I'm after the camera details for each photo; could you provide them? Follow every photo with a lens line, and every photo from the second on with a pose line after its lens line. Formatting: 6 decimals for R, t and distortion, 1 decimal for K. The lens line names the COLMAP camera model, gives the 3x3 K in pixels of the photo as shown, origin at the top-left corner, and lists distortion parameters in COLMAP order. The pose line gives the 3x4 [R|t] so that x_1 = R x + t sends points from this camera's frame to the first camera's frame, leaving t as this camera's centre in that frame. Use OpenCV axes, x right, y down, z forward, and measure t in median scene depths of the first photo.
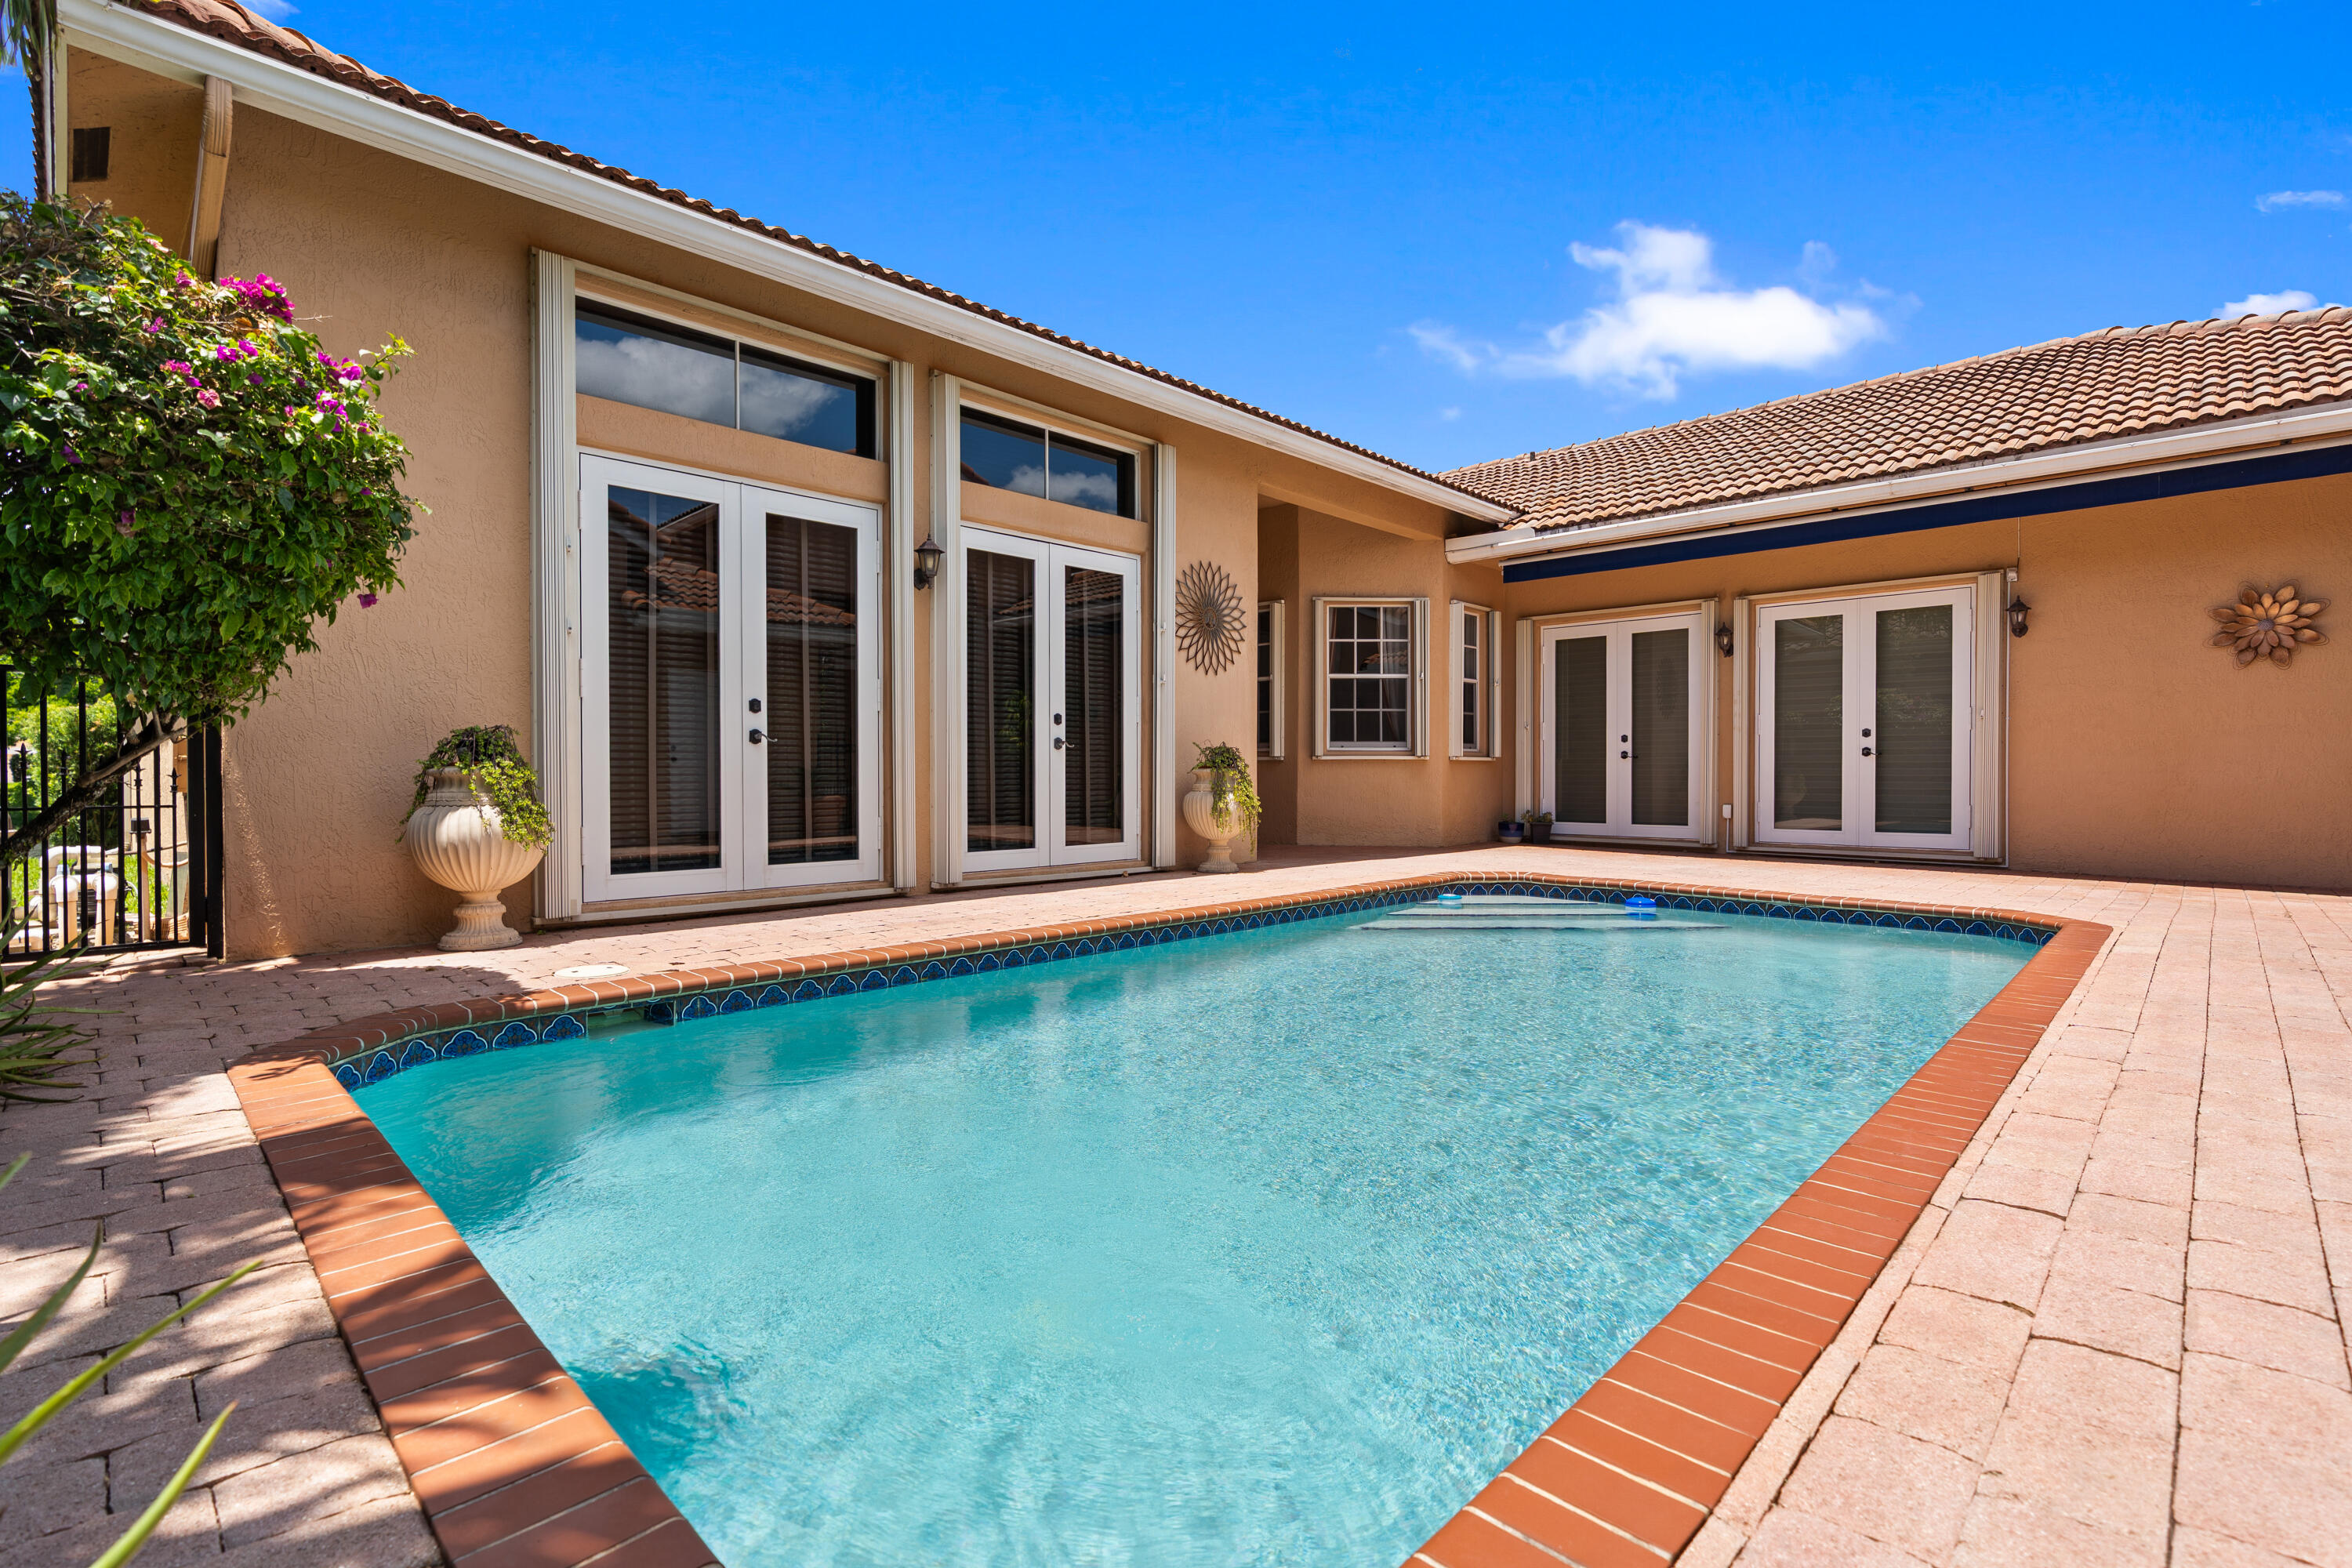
lens RADIAL K [[1073.8, 0, 1176.0], [0, 1073.8, 784.0], [0, 0, 1]] dist [-0.005565, 0.000692]
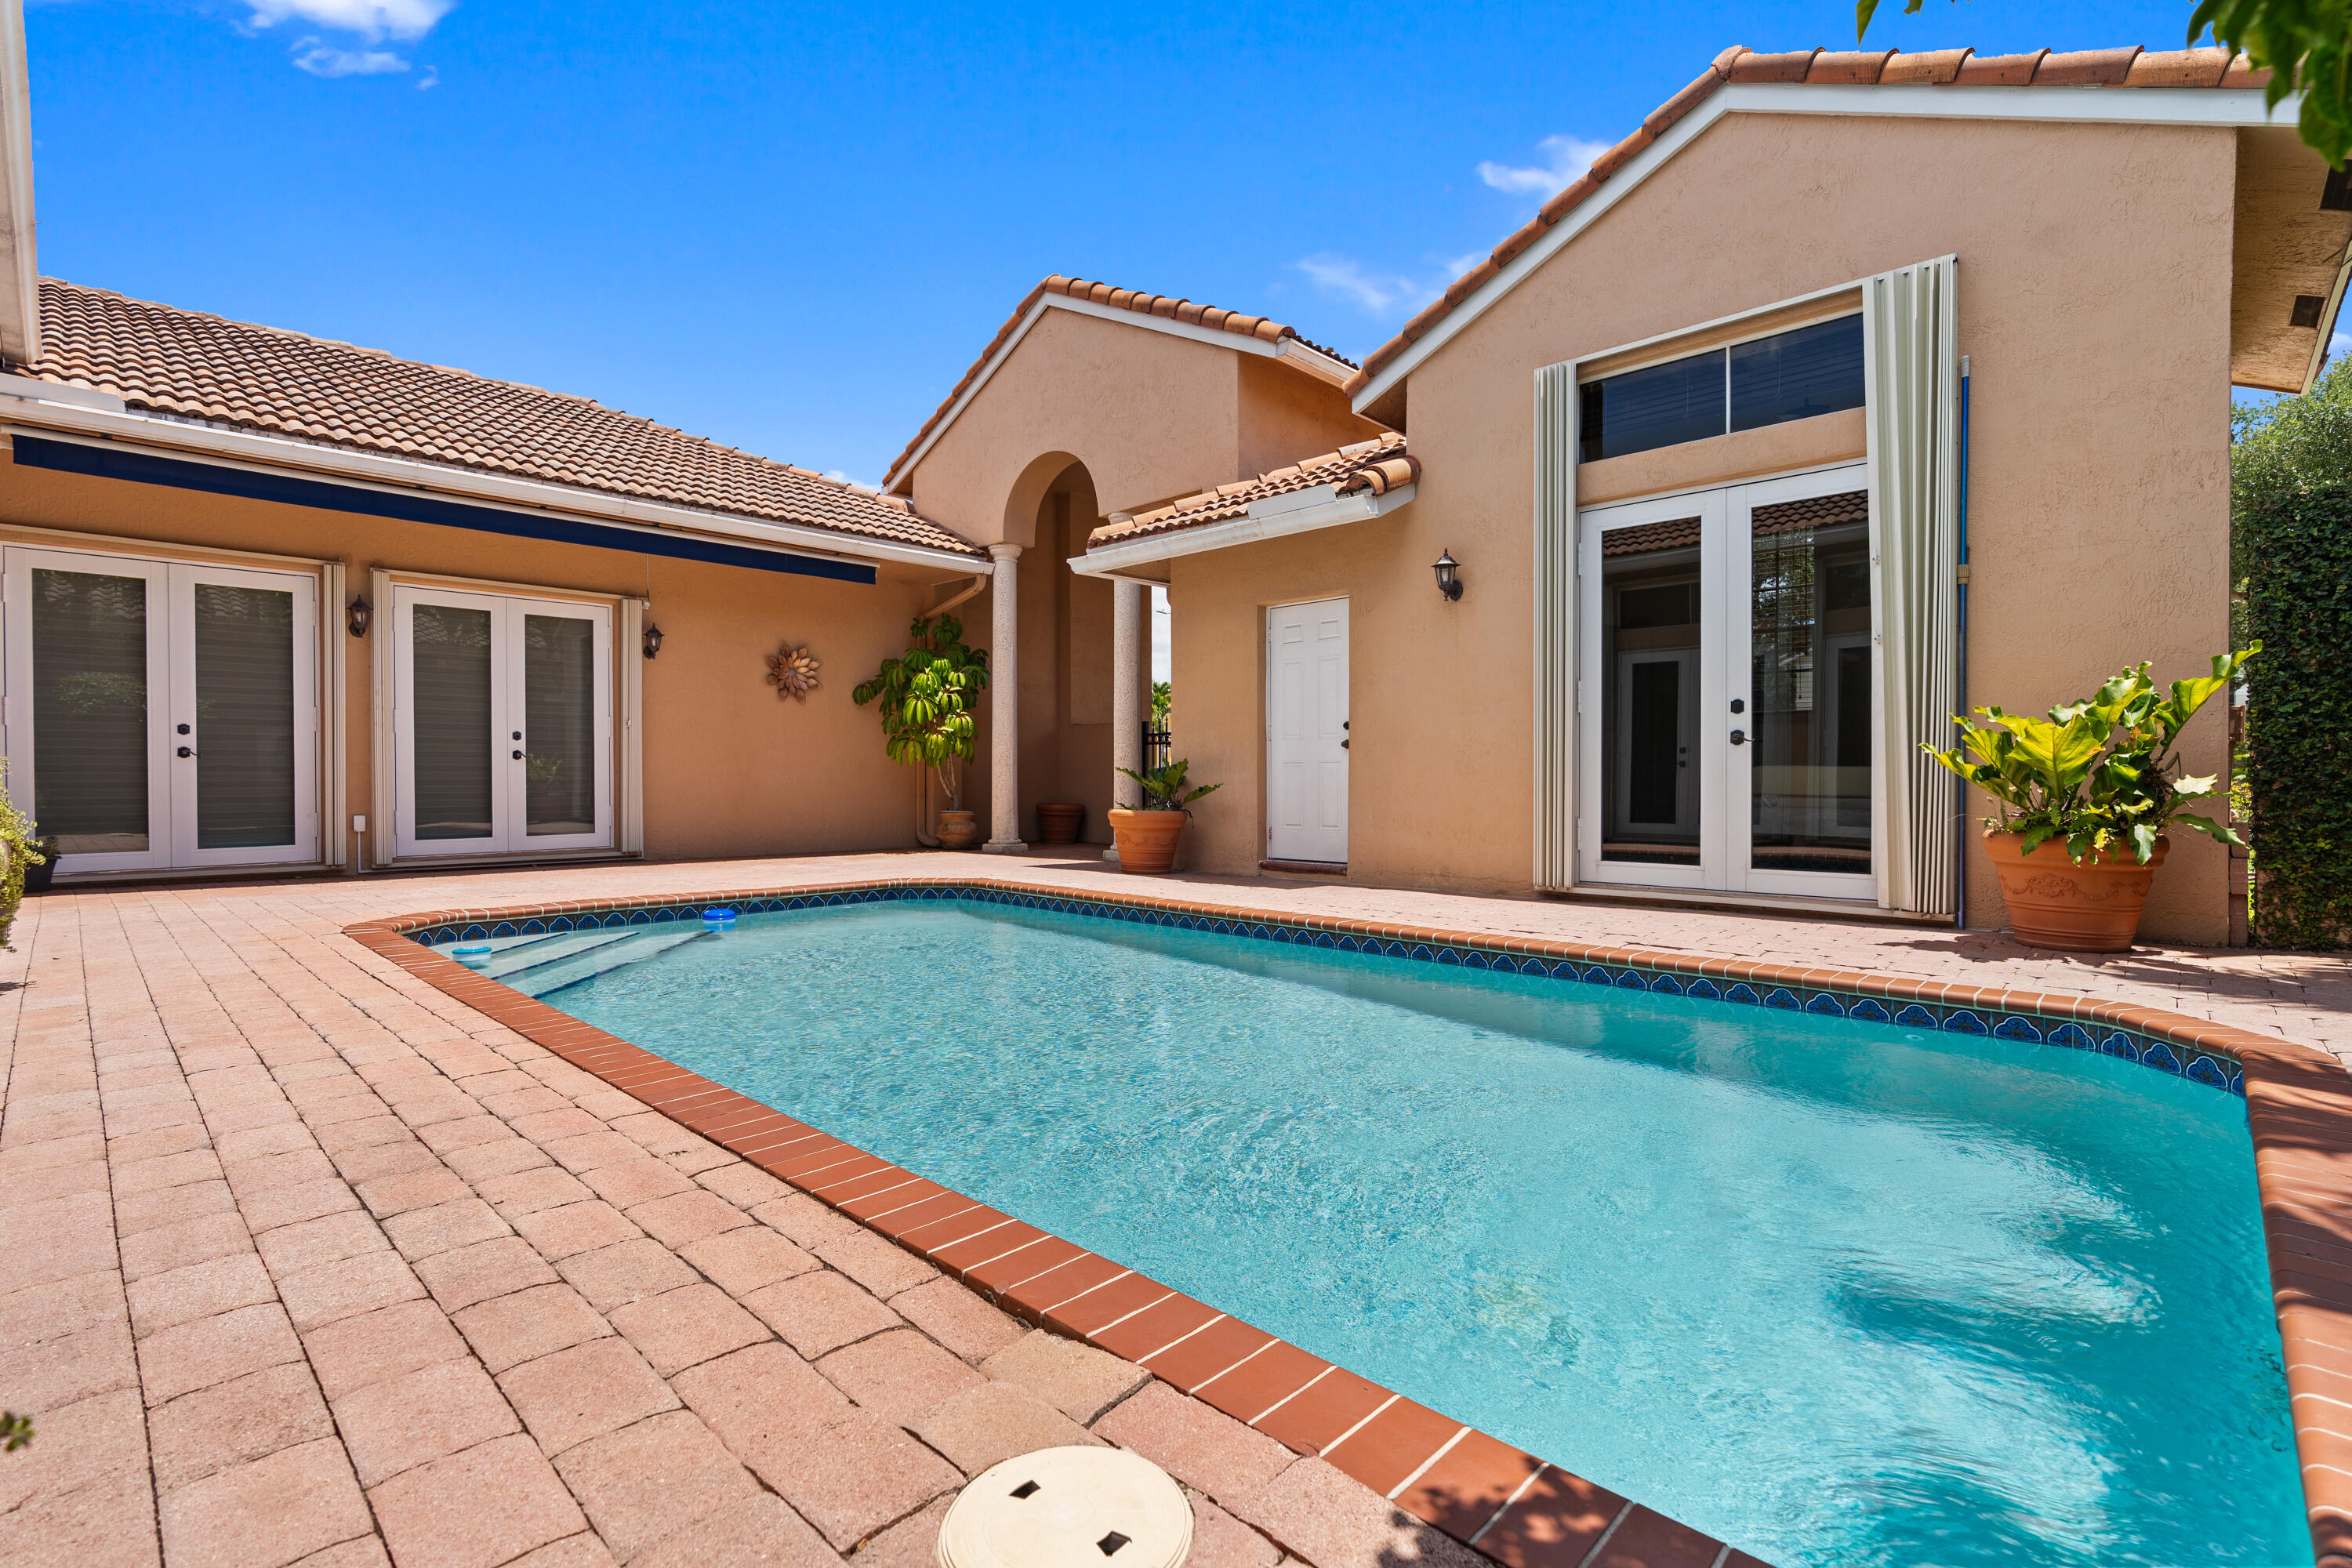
lens RADIAL K [[1073.8, 0, 1176.0], [0, 1073.8, 784.0], [0, 0, 1]] dist [-0.005565, 0.000692]
pose [[-0.014632, -0.010492, 0.999838, -0.351588], [0.010677, 0.999886, 0.010648, -0.007266], [-0.999836, 0.010831, -0.014518, 0.412345]]
